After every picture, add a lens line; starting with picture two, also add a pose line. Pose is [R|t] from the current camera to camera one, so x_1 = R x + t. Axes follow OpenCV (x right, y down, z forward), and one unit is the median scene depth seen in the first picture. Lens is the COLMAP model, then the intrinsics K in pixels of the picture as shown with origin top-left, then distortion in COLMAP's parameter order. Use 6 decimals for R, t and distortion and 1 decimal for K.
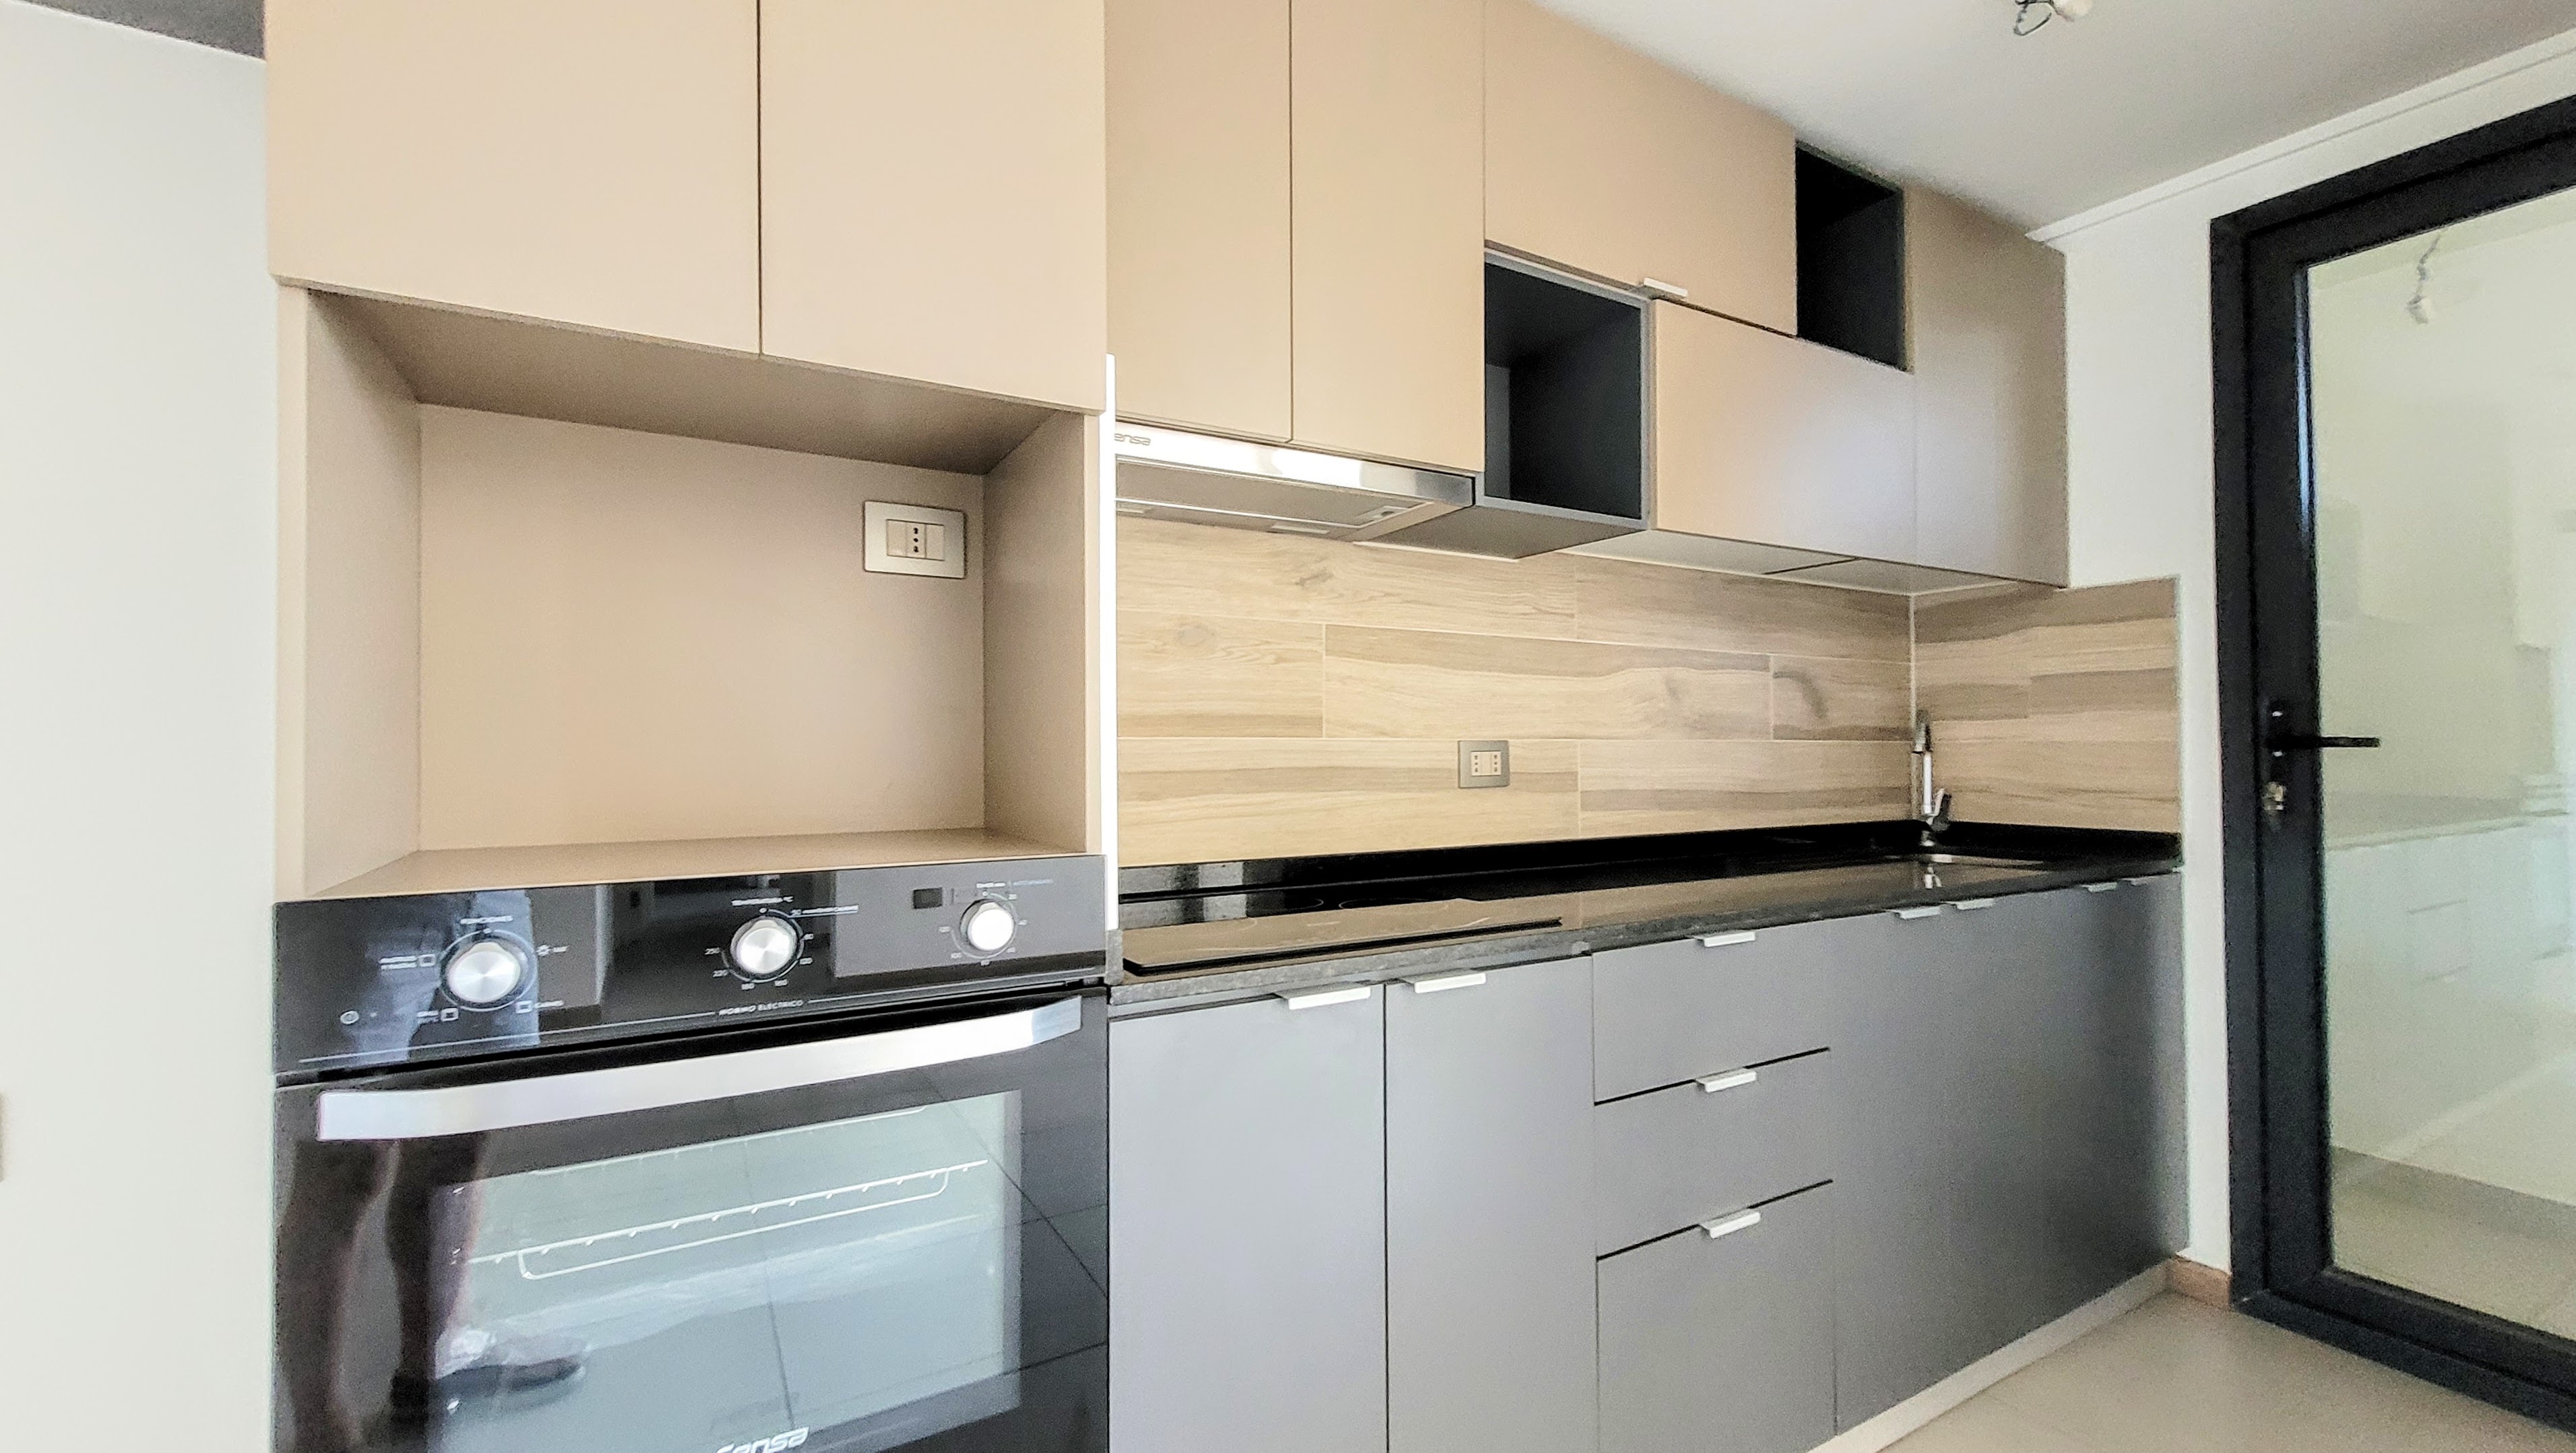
lens RADIAL K [[1040.6, 0, 1305.6], [0, 1040.6, 723.2], [0, 0, 1]] dist [-0.004539, -0.000664]
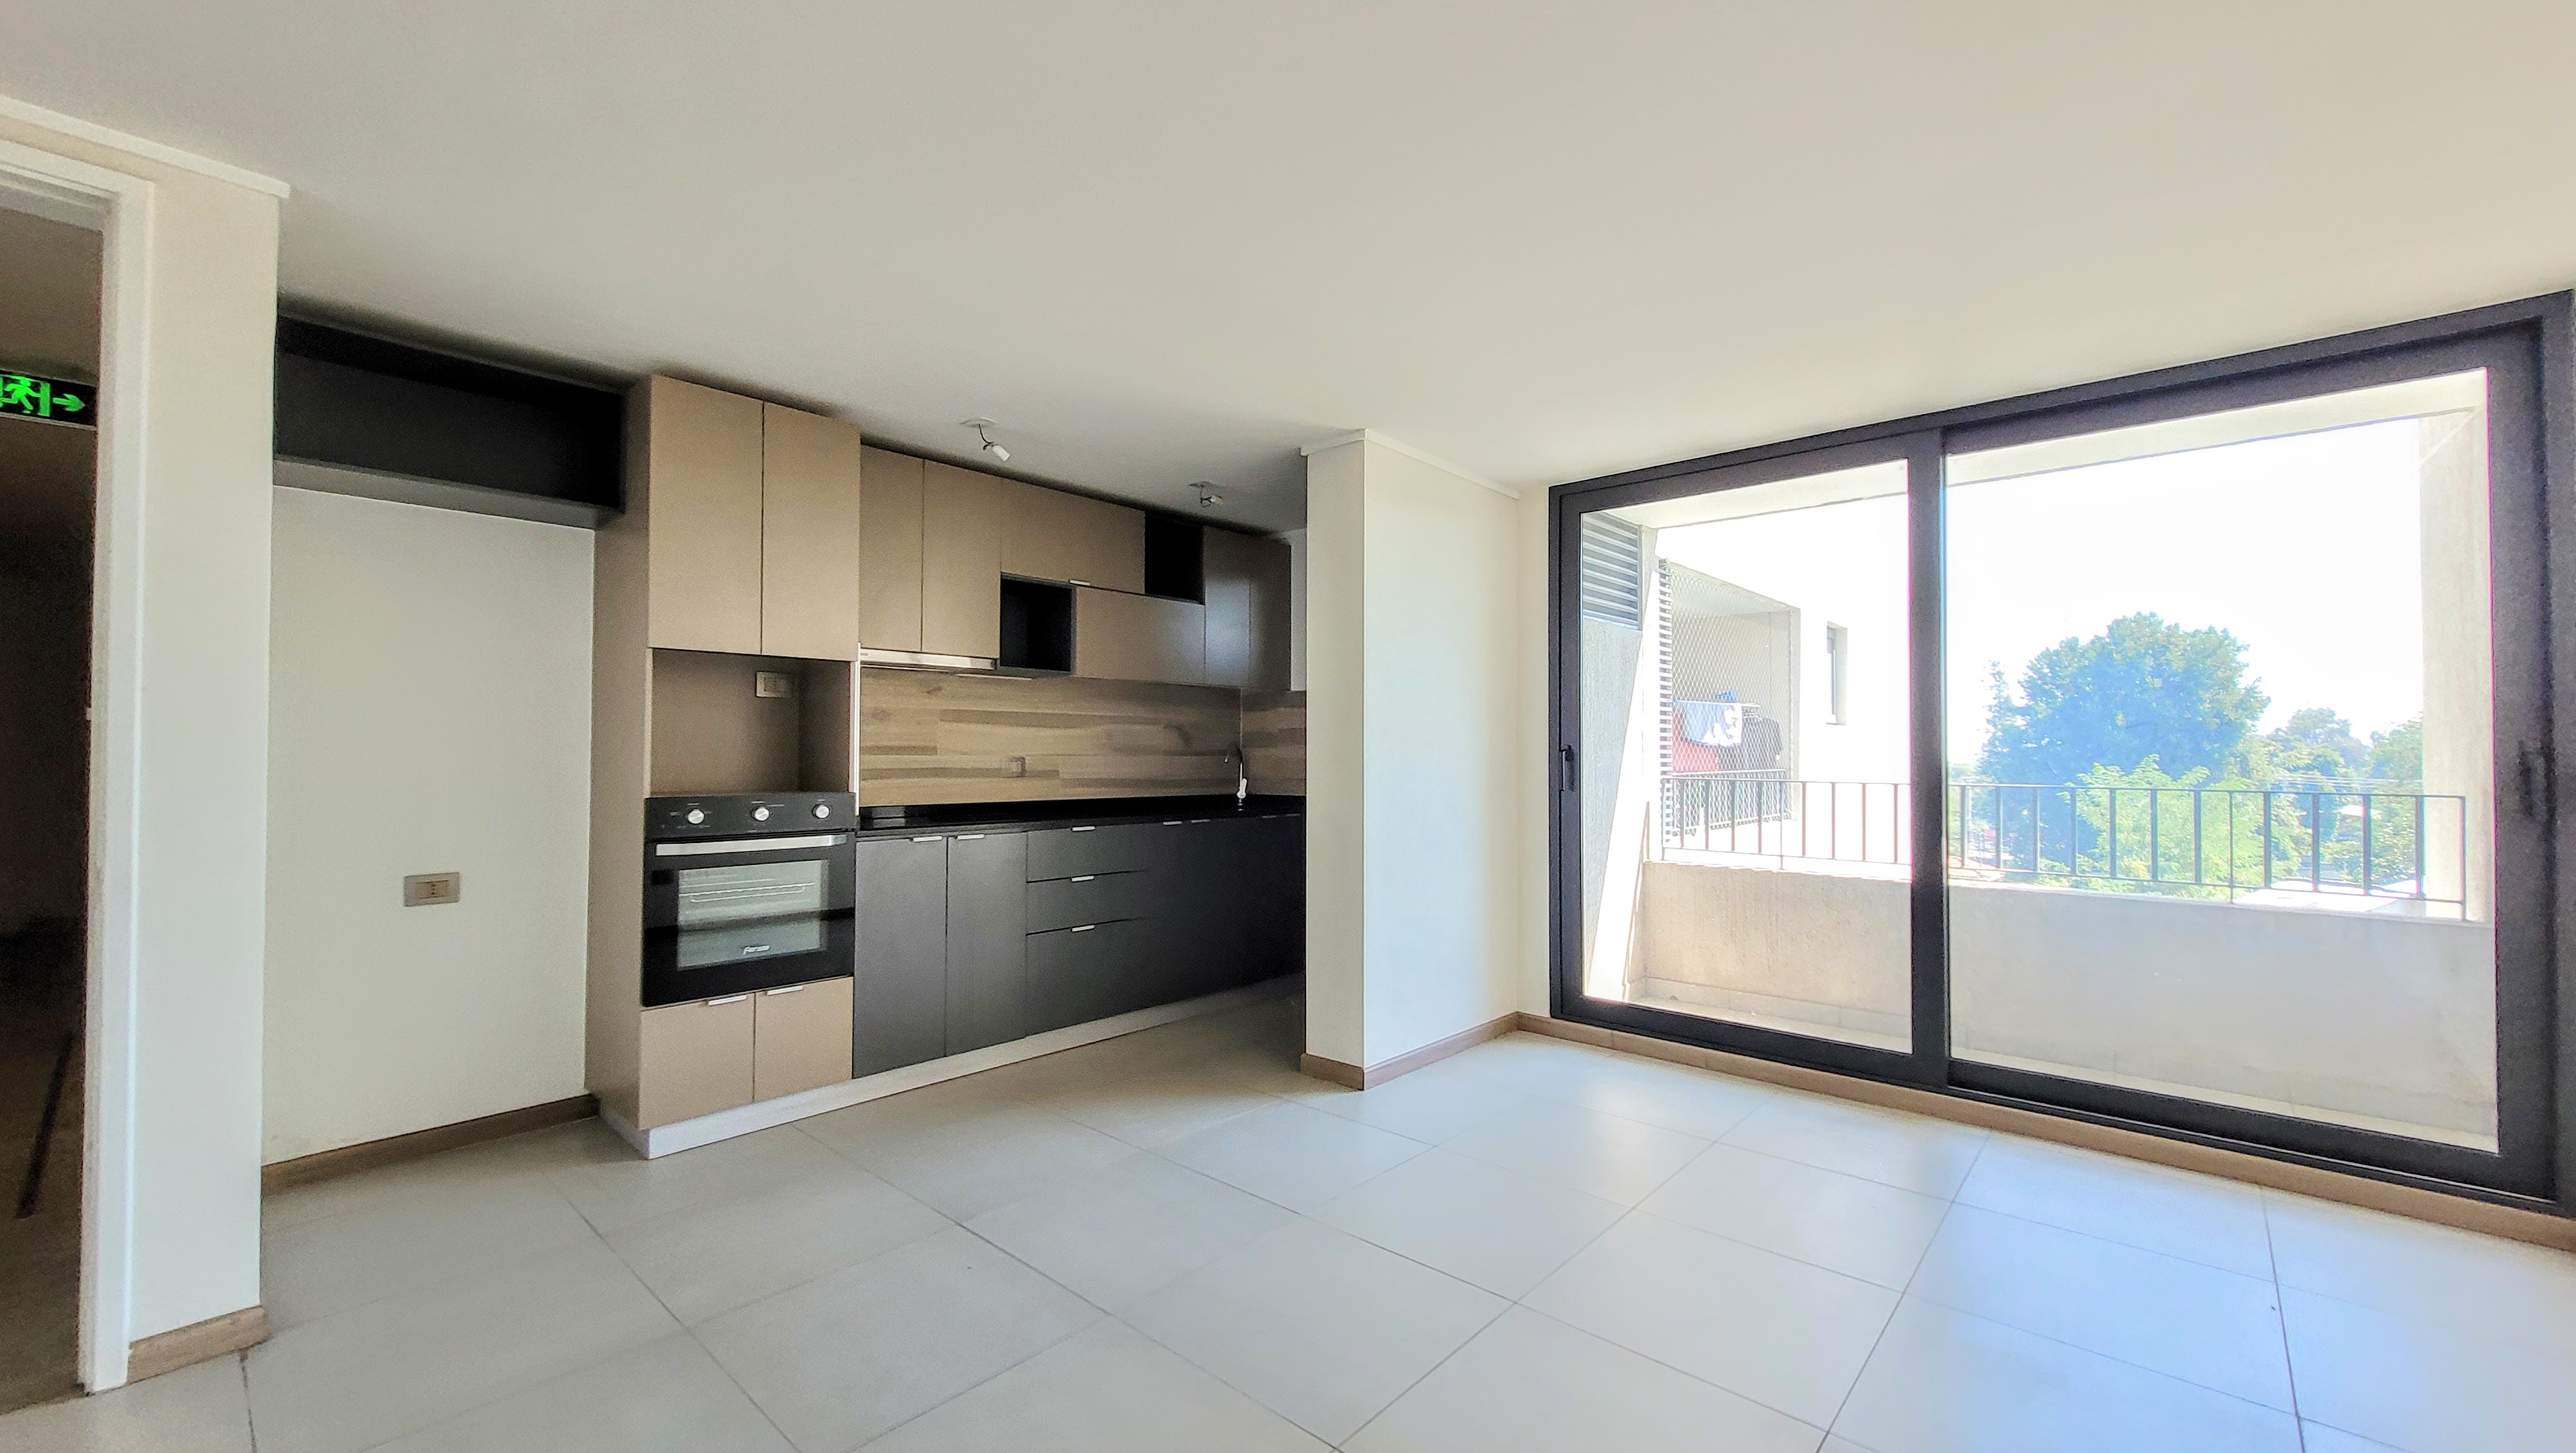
lens RADIAL K [[1040.6, 0, 1306.0], [0, 1040.6, 742.0], [0, 0, 1]] dist [-0.004539, -0.000664]
pose [[0.959148, 0.009870, 0.282734, 0.155065], [-0.014260, 0.999808, 0.013471, -0.064024], [-0.282547, -0.016952, 0.959104, -1.592224]]
